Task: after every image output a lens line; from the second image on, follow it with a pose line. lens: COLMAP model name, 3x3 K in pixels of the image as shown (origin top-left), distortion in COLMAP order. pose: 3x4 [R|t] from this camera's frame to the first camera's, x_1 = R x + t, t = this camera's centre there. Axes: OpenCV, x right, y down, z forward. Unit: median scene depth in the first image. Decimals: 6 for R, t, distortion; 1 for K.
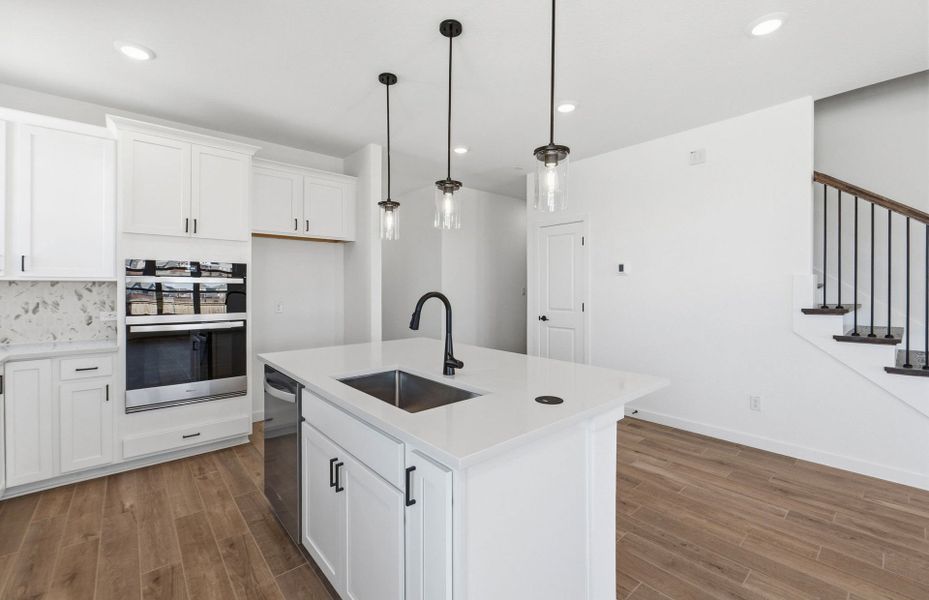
lens RADIAL K [[391.1, 0, 467.5], [0, 391.1, 291.1], [0, 0, 1]] dist [-0.002598, -0.000472]
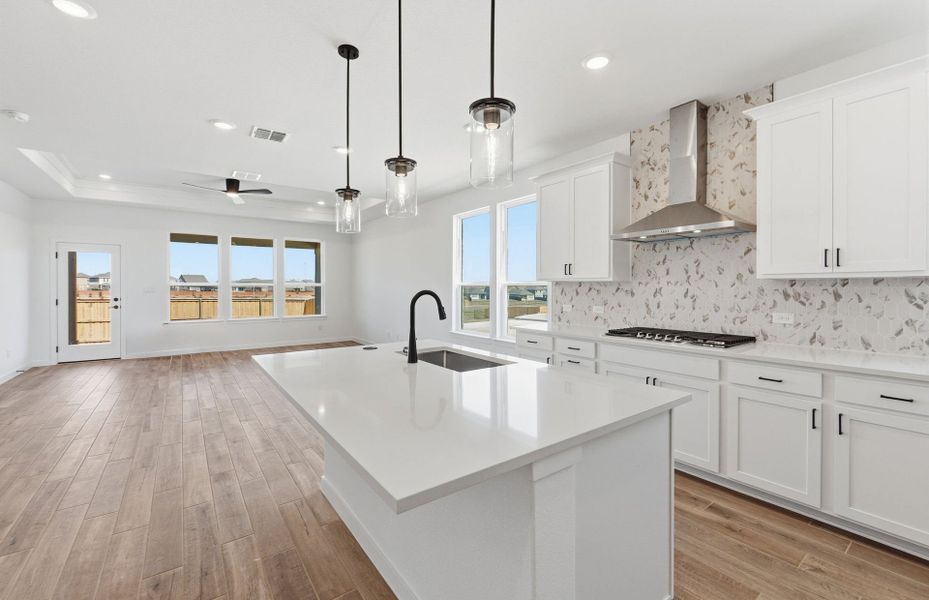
lens RADIAL K [[391.1, 0, 467.5], [0, 391.1, 291.1], [0, 0, 1]] dist [-0.002598, -0.000472]
pose [[-0.996217, 0.001584, 0.086887, -0.221227], [0.003153, 0.999834, 0.017931, -0.012394], [-0.086844, 0.018137, -0.996057, 1.568131]]
